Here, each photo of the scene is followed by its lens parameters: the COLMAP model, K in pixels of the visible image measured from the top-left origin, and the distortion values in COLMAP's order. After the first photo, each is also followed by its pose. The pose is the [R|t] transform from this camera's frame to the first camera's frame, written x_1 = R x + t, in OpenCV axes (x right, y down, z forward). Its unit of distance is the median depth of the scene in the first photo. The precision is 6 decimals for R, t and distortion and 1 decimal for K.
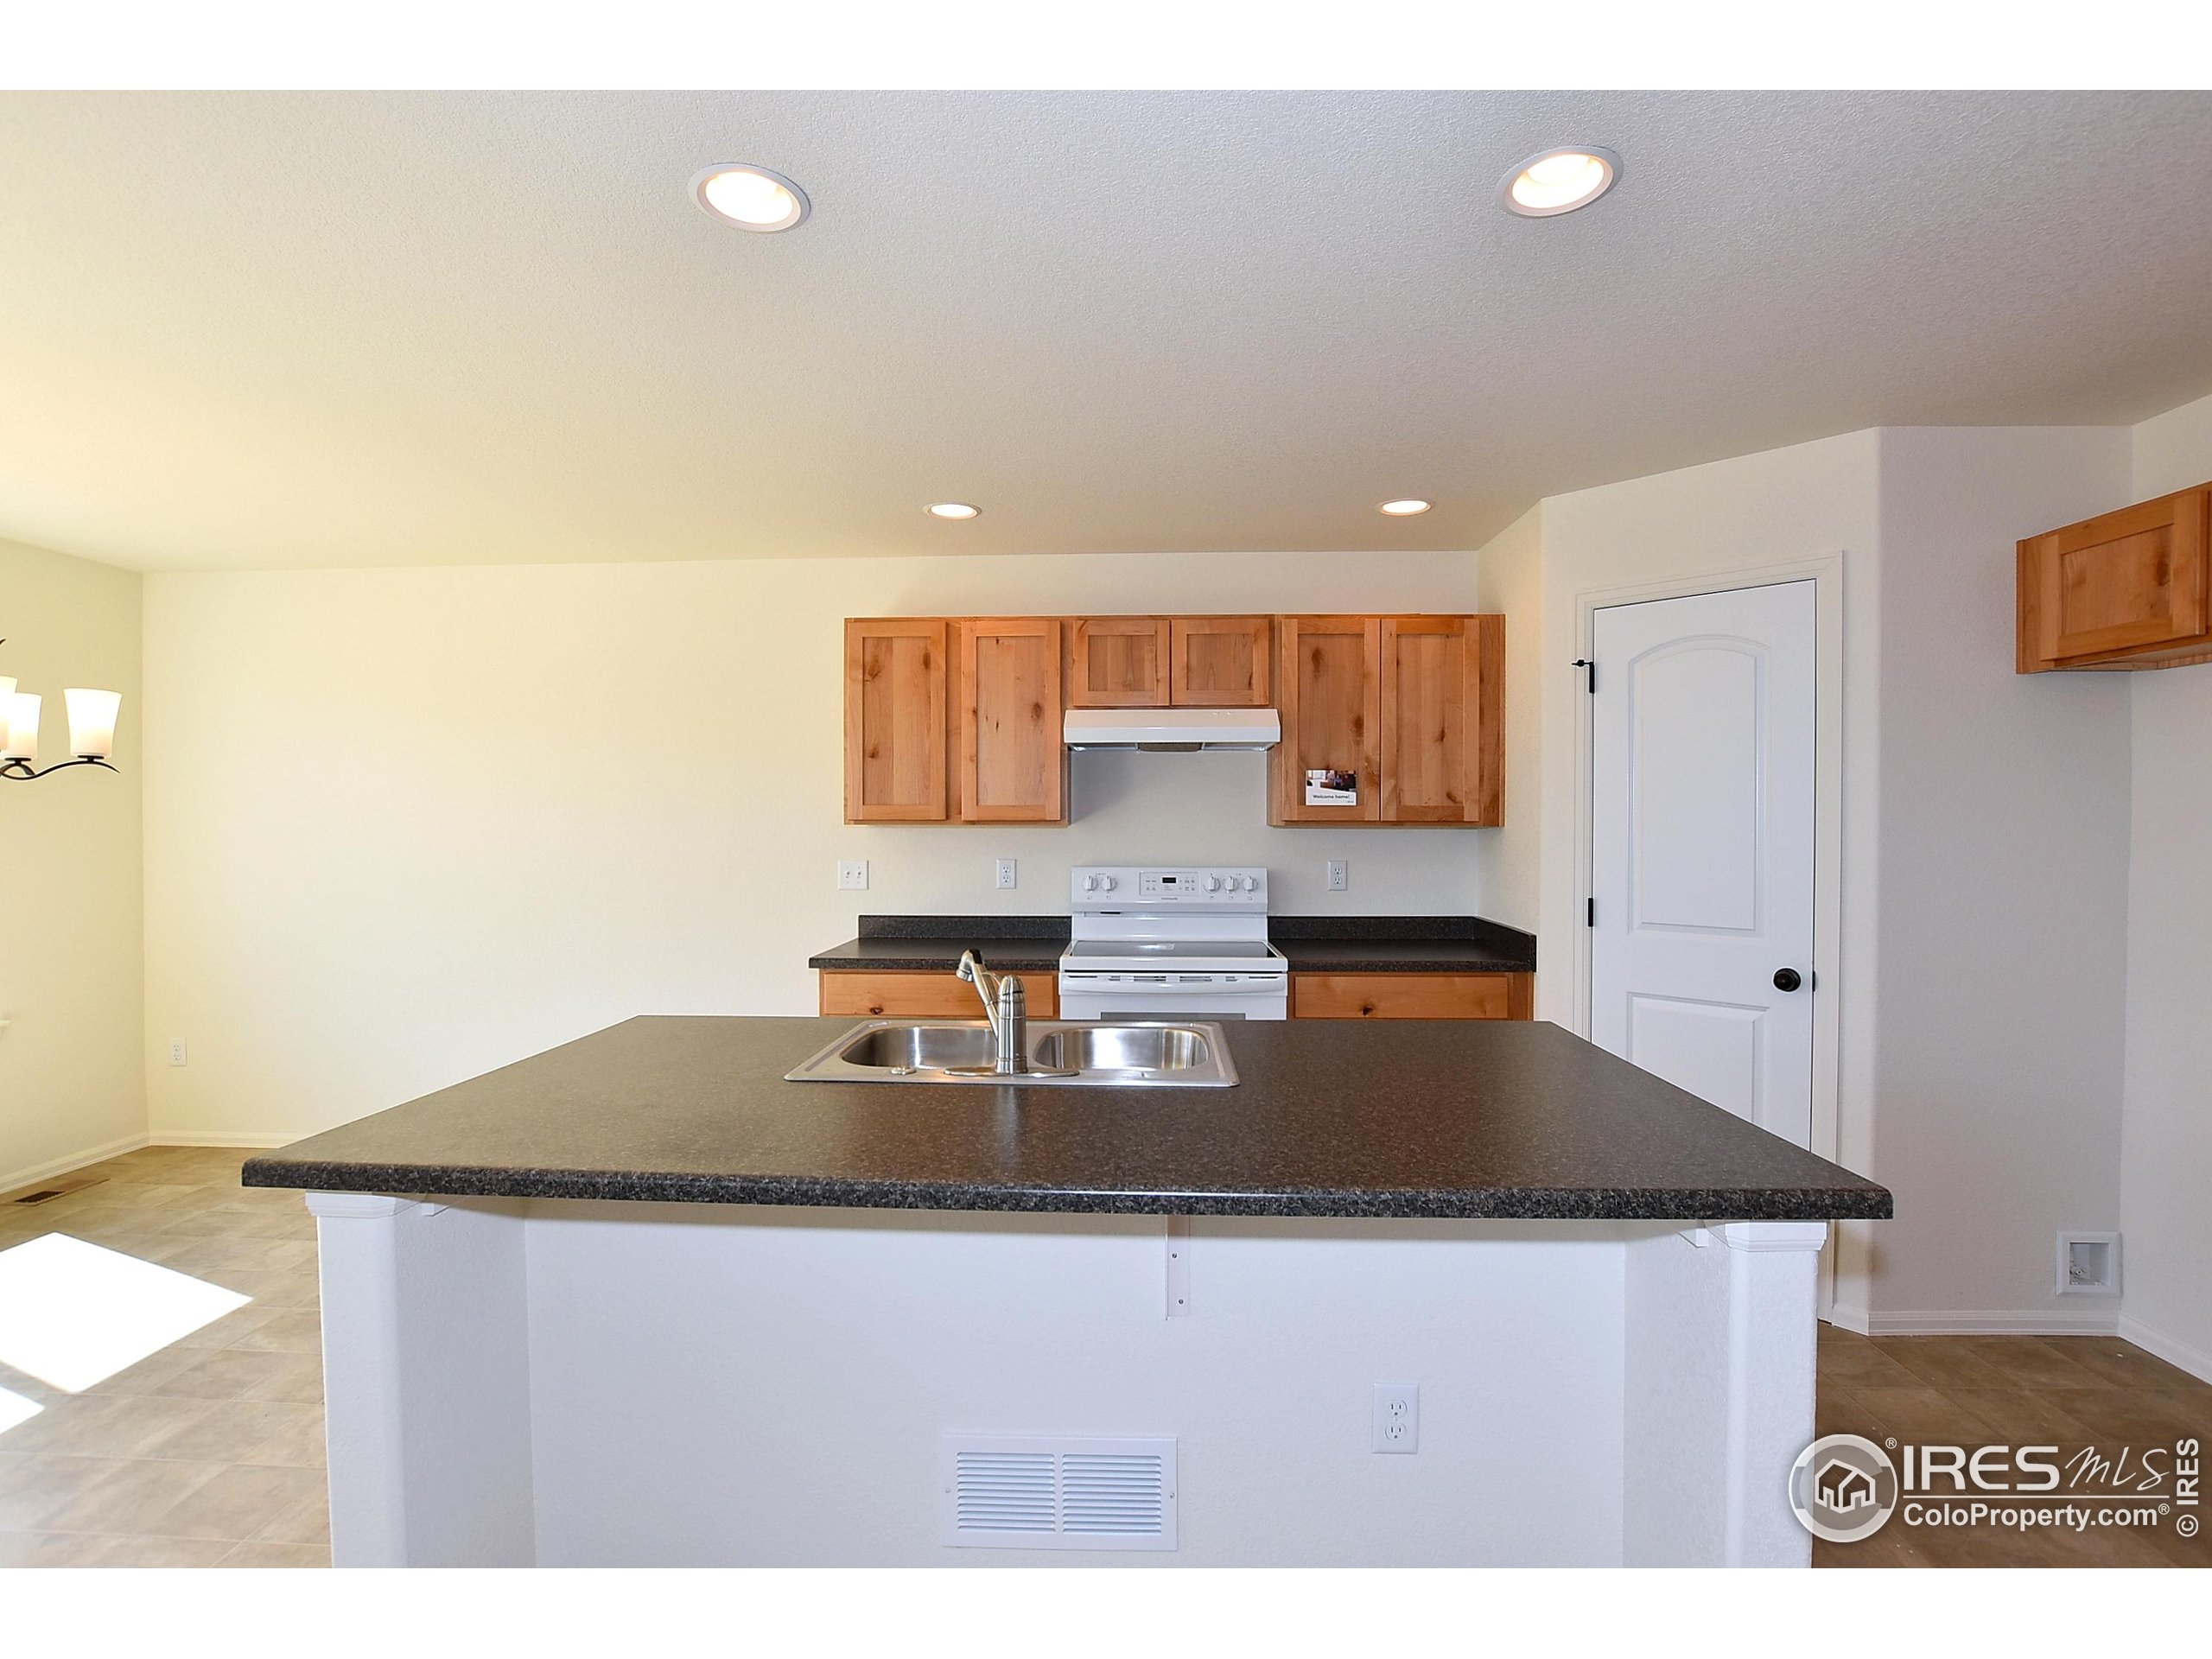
lens RADIAL K [[1033.2, 0, 1106.0], [0, 1033.2, 829.5], [0, 0, 1]] dist [-0.033874, 0.006003]
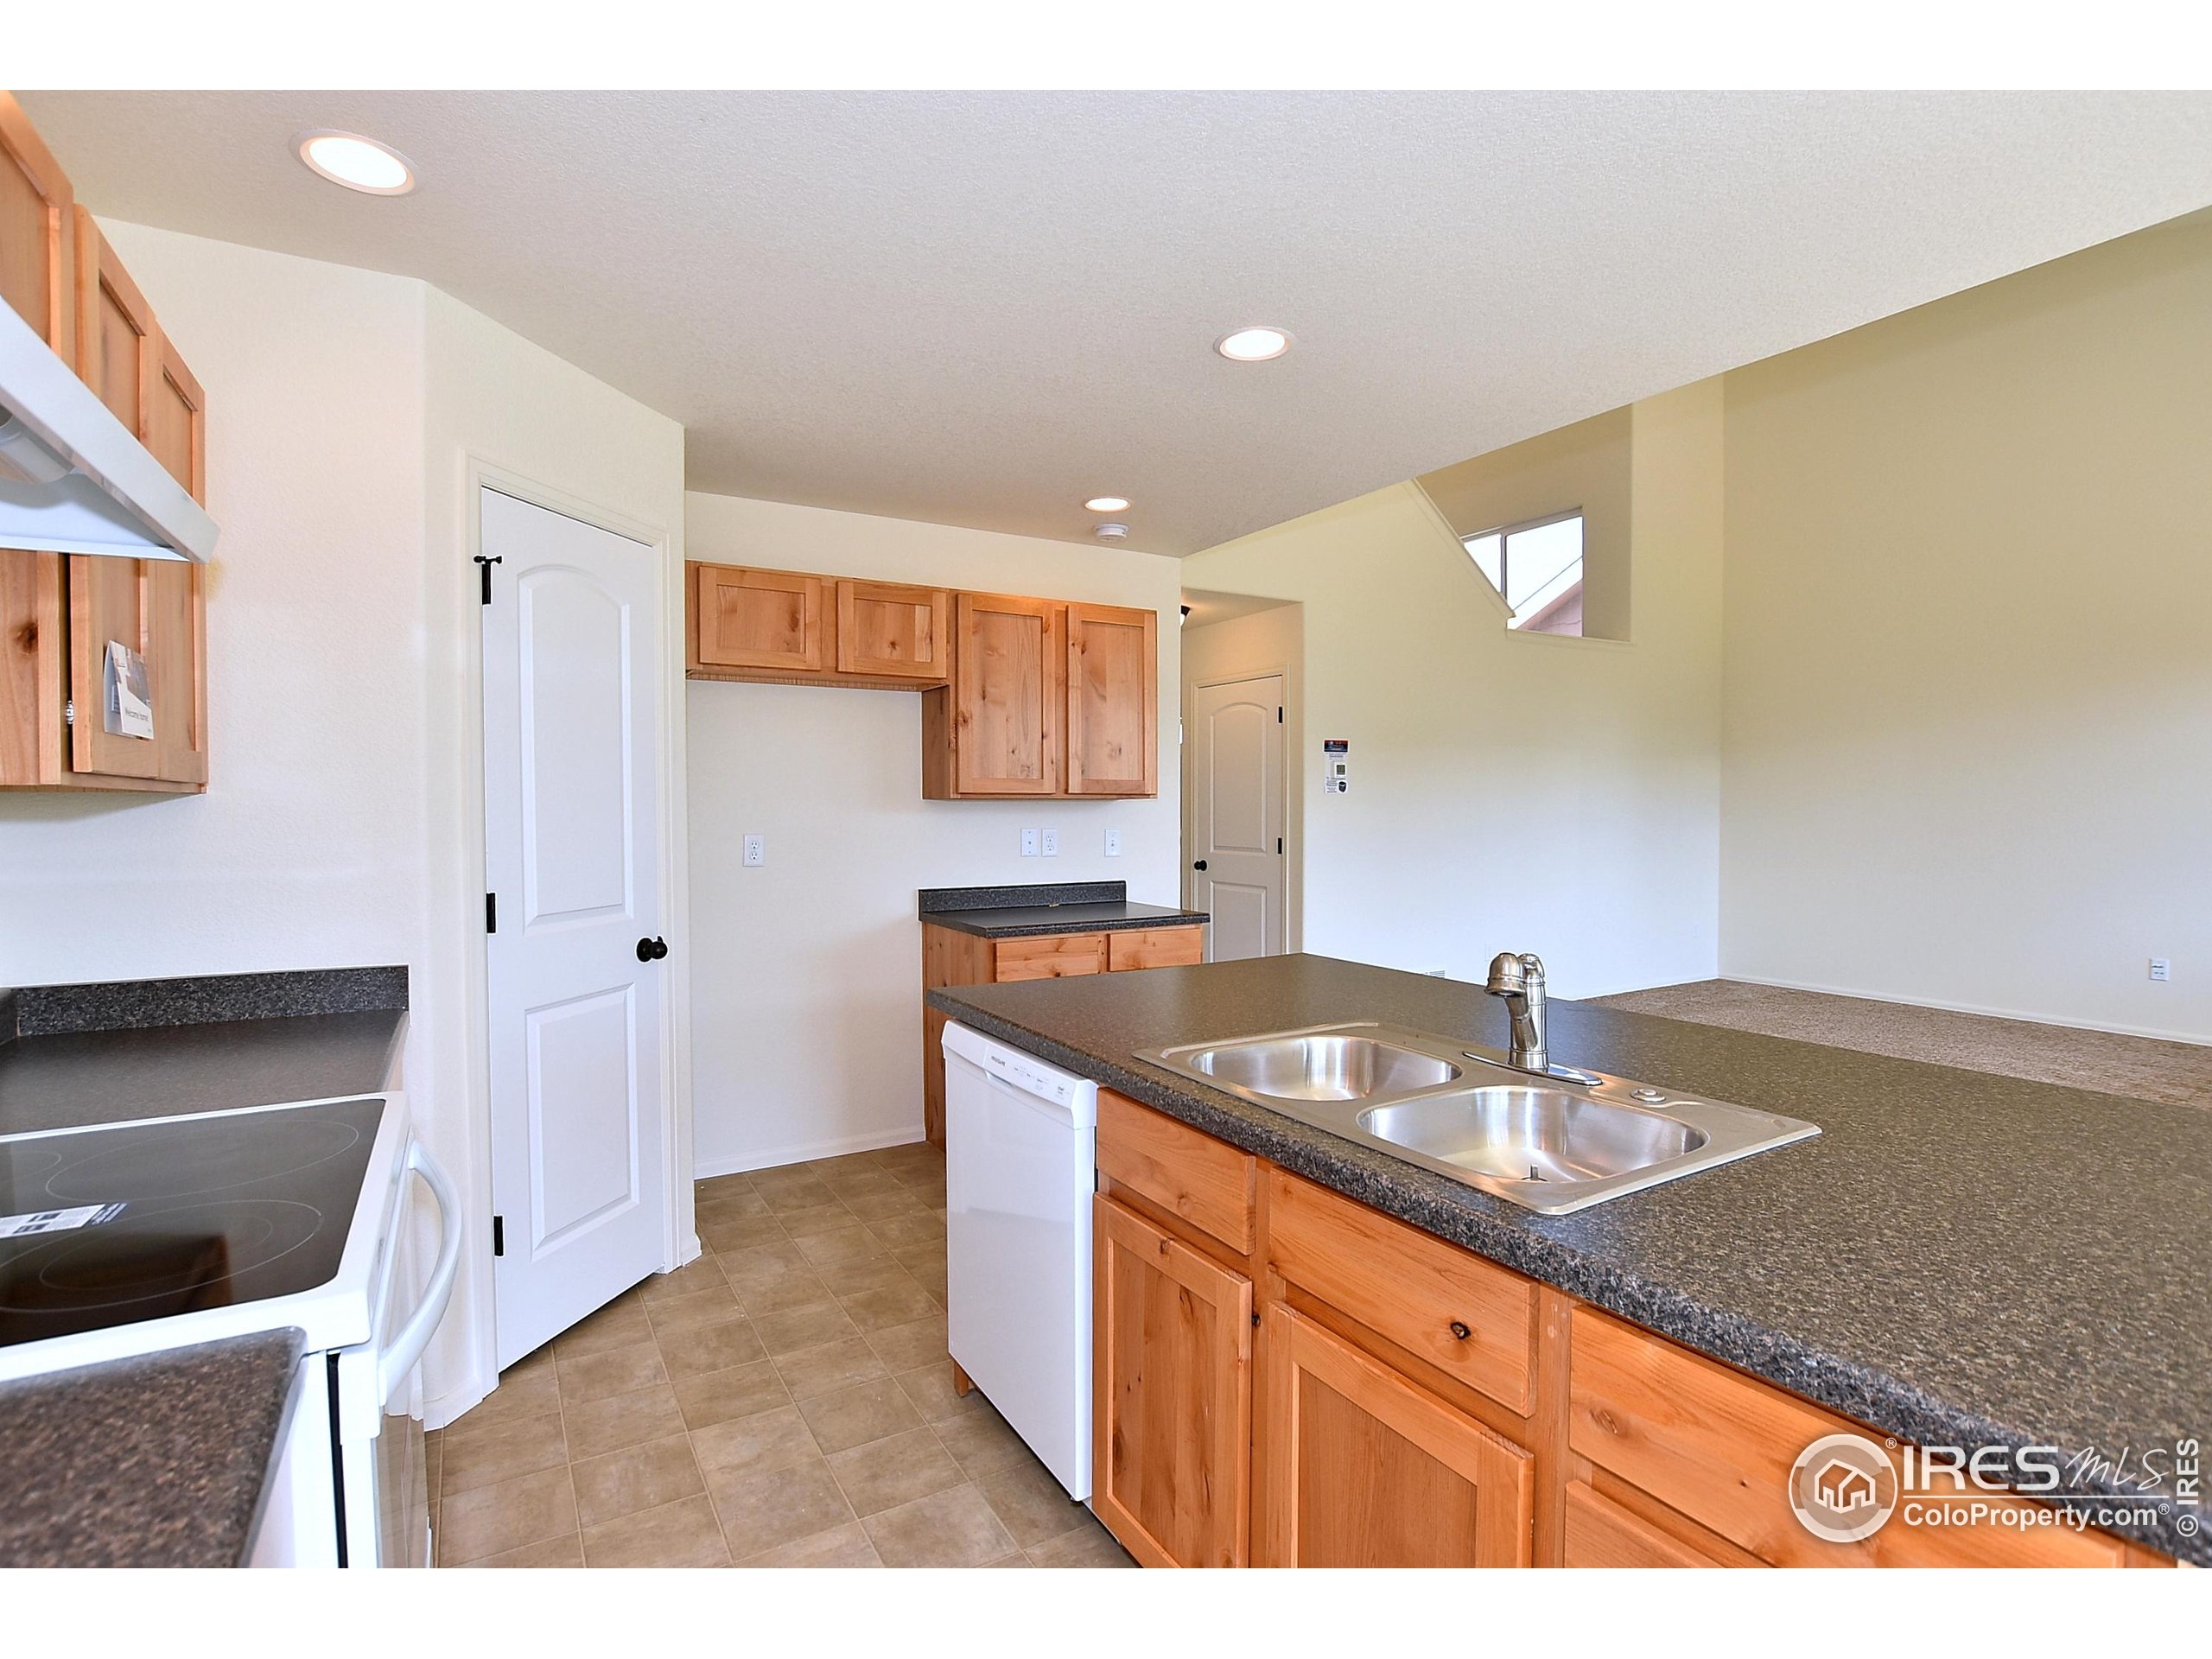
lens RADIAL K [[1073.6, 0, 1095.5], [0, 1073.6, 831.0], [0, 0, 1]] dist [-0.033544, 0.000424]
pose [[-0.537886, -0.020219, 0.842775, -0.325354], [0.011397, 0.999447, 0.031252, 0.004701], [-0.842941, 0.026415, -0.537357, 0.902930]]
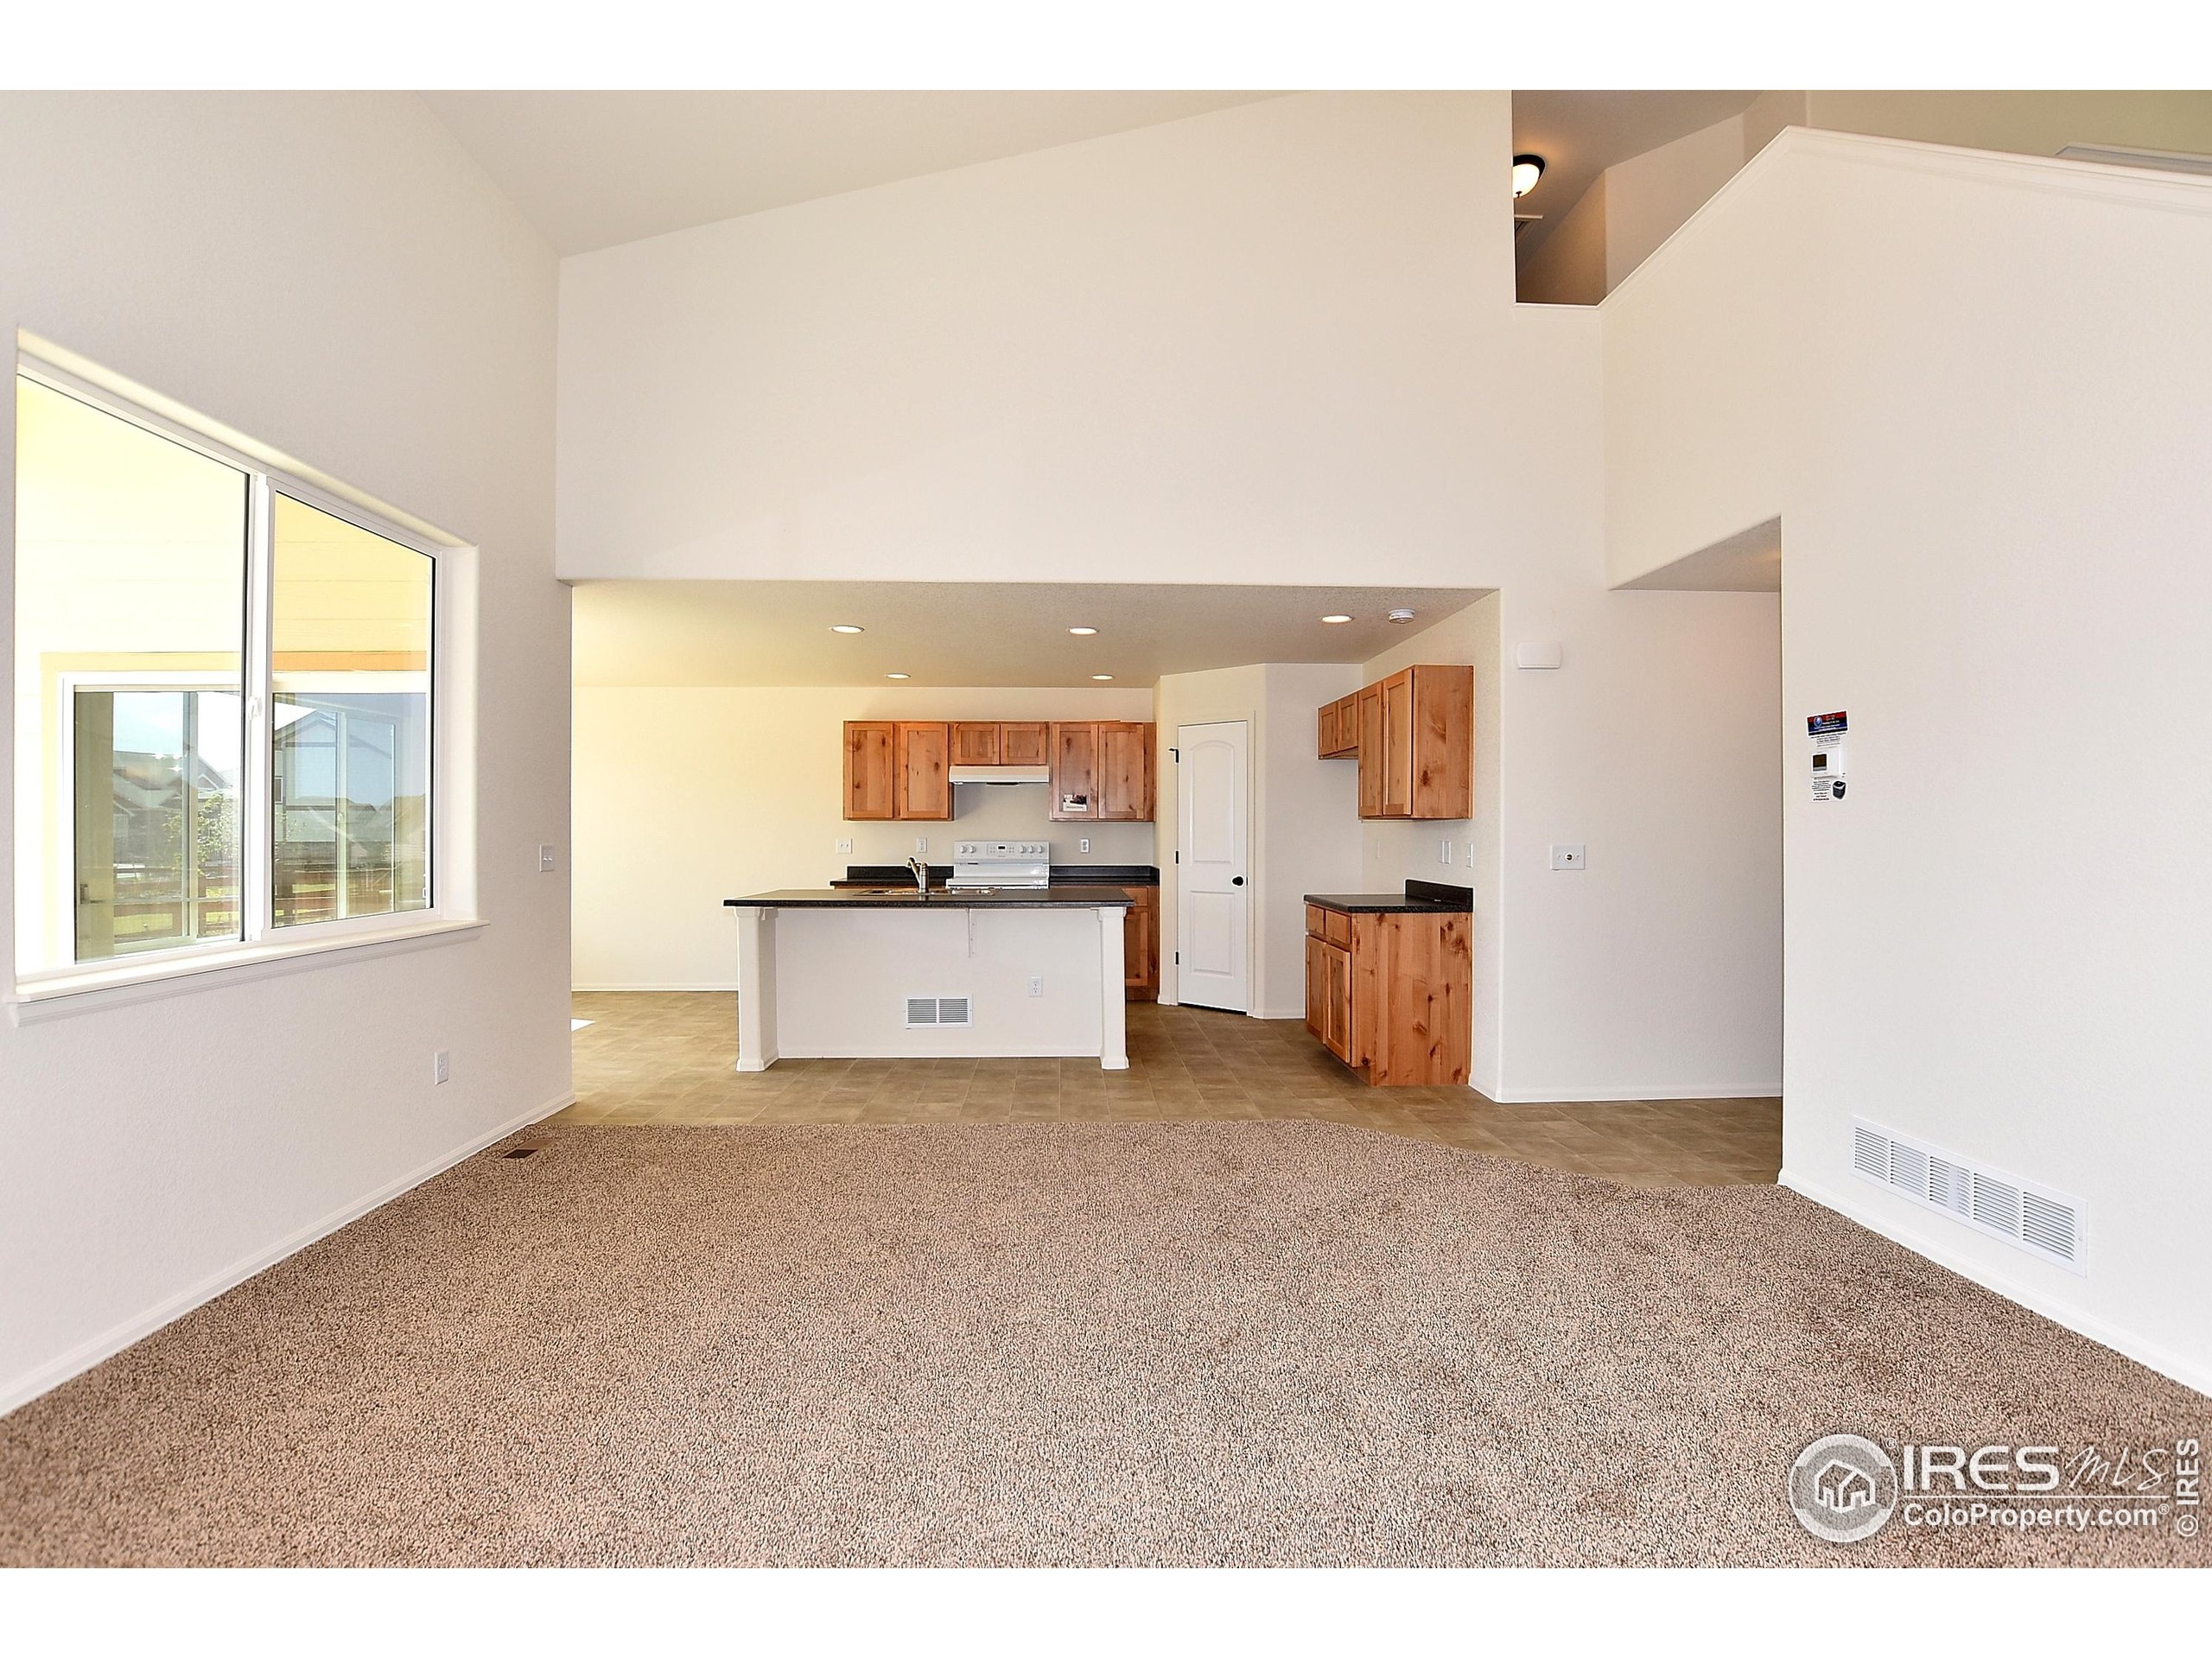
lens RADIAL K [[1024.8, 0, 1103.2], [0, 1024.8, 829.7], [0, 0, 1]] dist [-0.027825, 0.001610]
pose [[0.996645, 0.000256, 0.081851, 0.101780], [0.000649, 0.999939, -0.011035, 0.038011], [-0.081849, 0.011051, 0.996583, -1.118445]]
